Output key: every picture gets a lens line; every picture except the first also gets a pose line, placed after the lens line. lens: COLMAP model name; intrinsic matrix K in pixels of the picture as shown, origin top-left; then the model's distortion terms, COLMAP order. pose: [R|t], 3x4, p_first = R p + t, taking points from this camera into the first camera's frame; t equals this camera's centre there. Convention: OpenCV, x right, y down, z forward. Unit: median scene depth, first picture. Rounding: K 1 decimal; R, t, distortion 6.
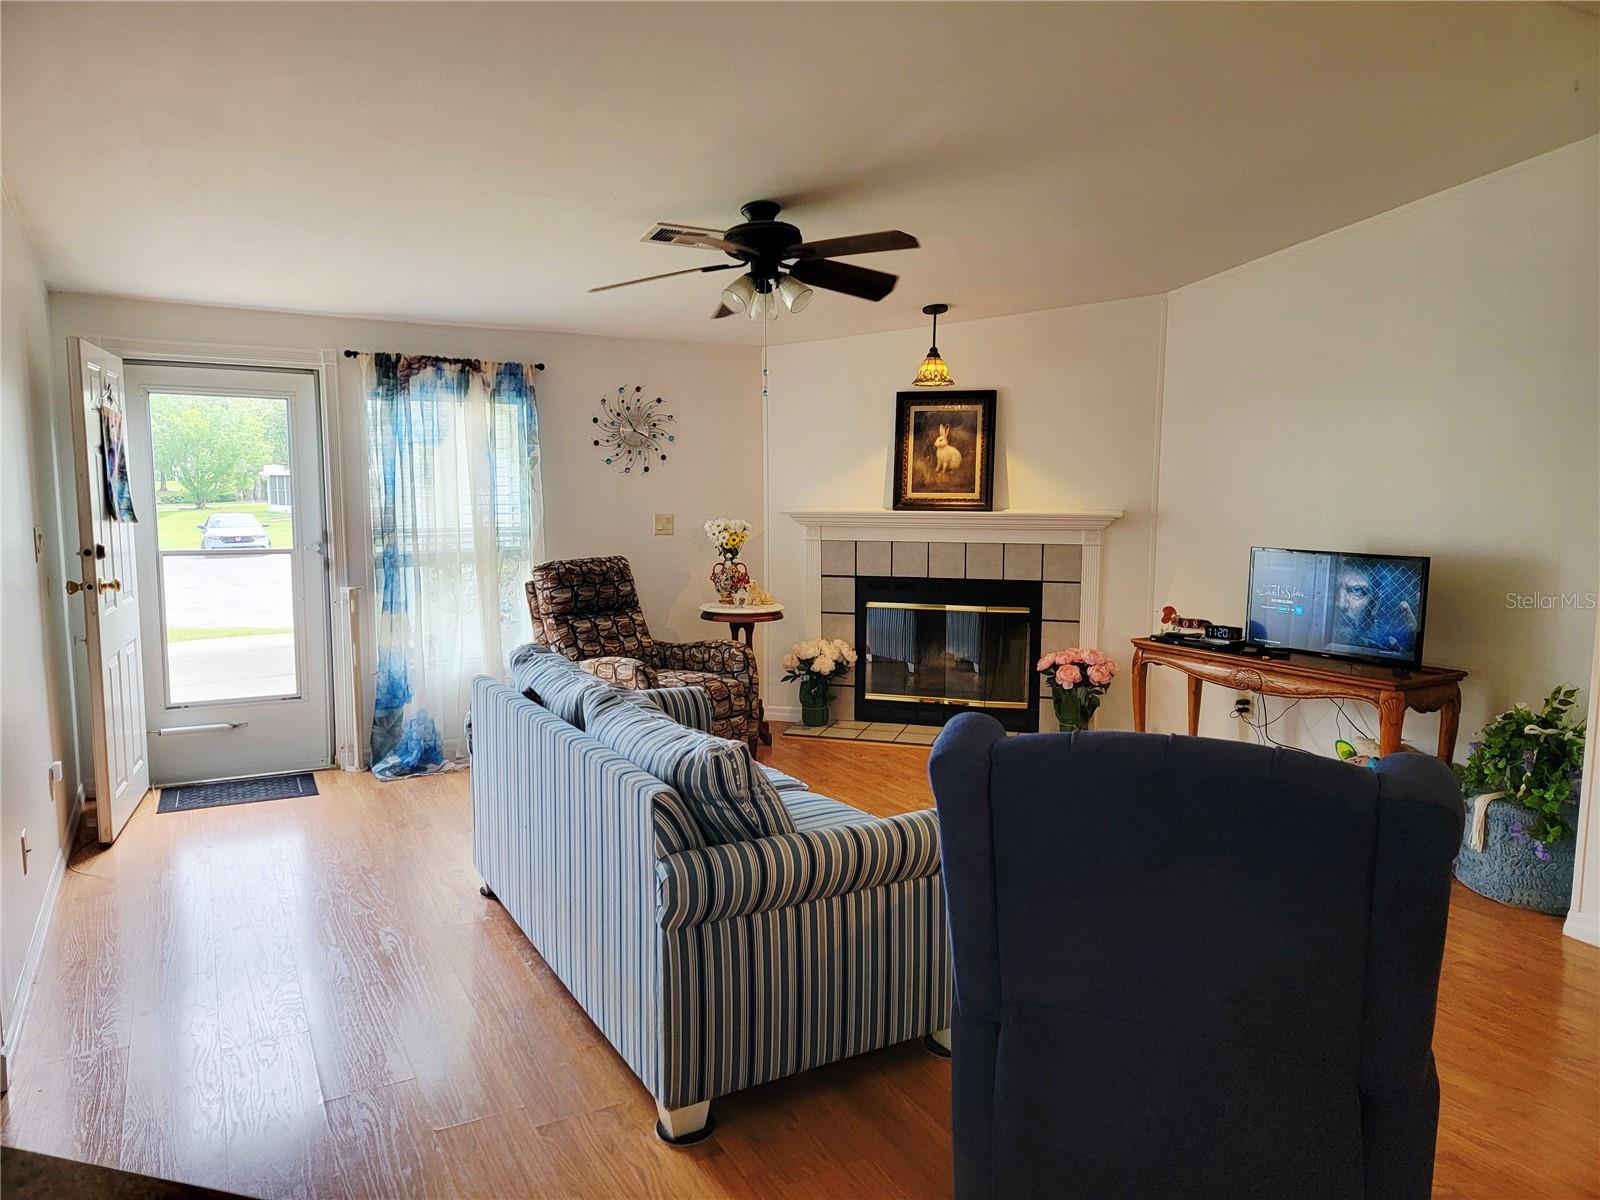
lens RADIAL K [[1100.5, 0, 808.3], [0, 1100.5, 611.1], [0, 0, 1]] dist [0.059284, -0.019860]
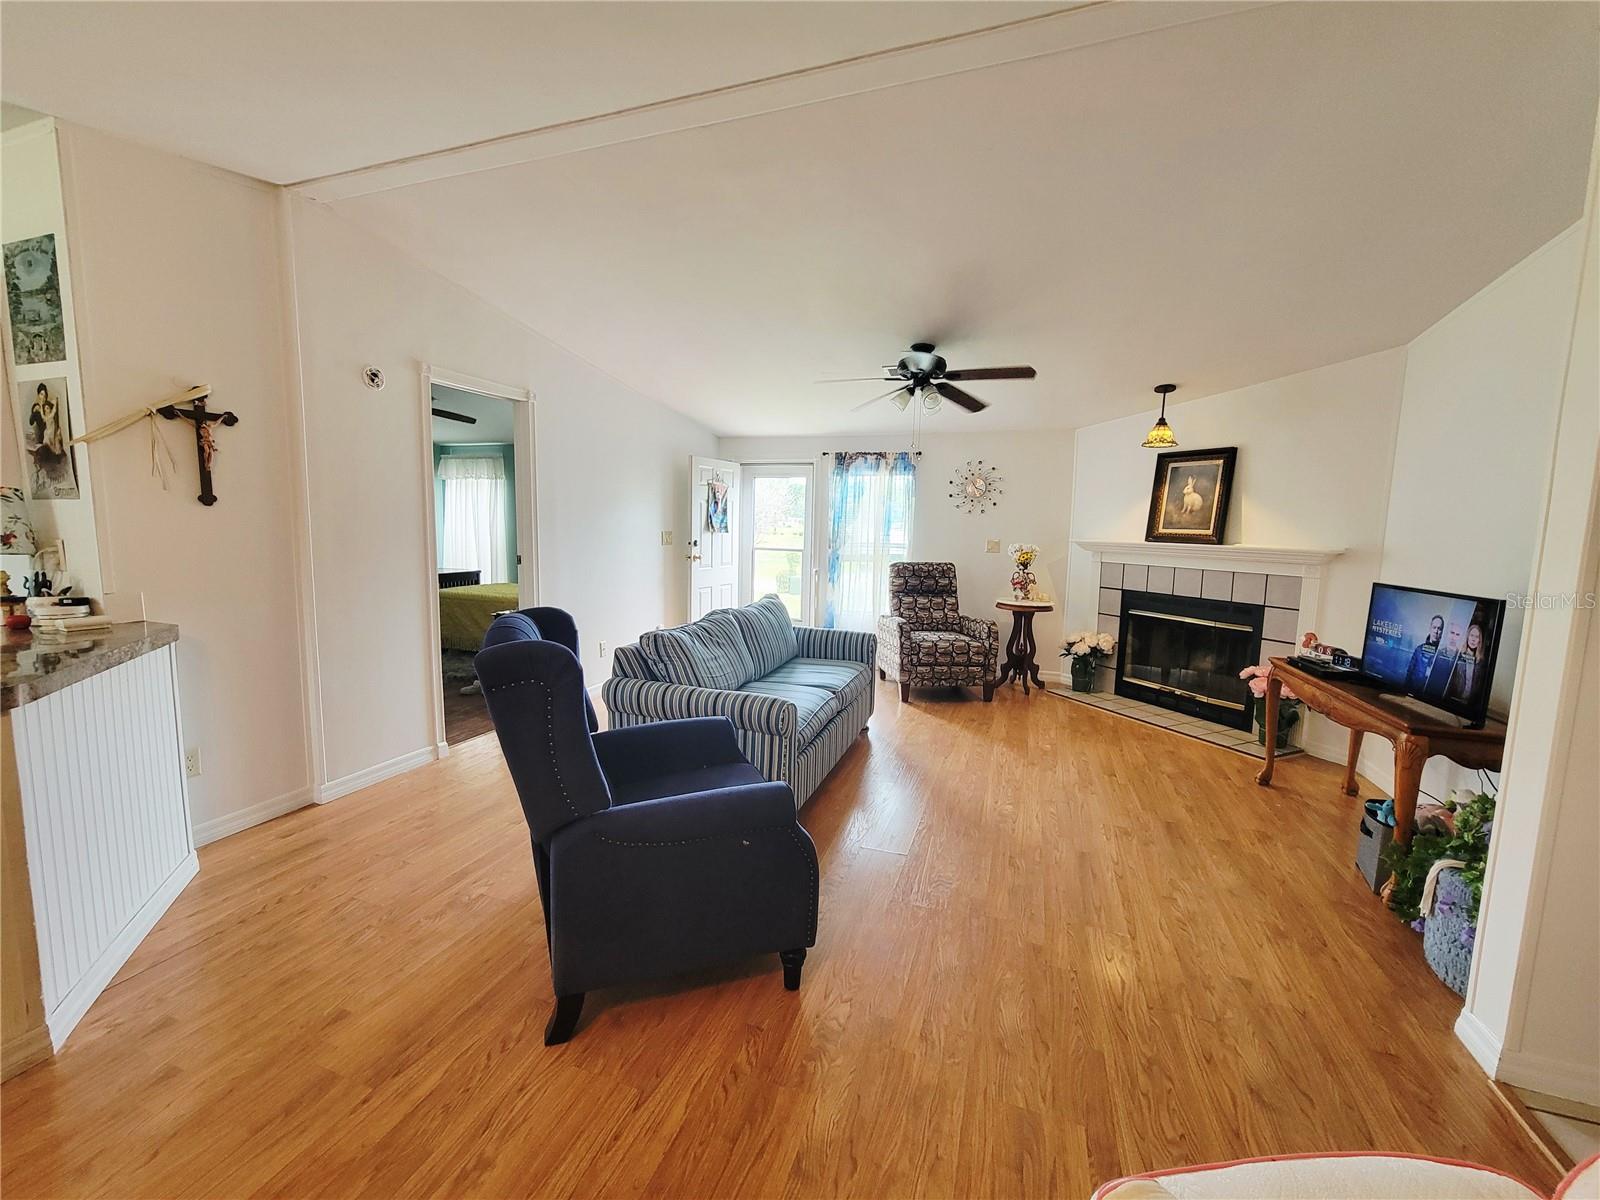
lens RADIAL K [[655.7, 0, 792.1], [0, 655.7, 597.0], [0, 0, 1]] dist [-0.001117, 0.001499]
pose [[0.658916, 0.095633, -0.746113, 0.447995], [-0.108209, 0.993620, 0.031794, -0.004219], [0.744393, 0.059787, 0.665060, 0.174716]]
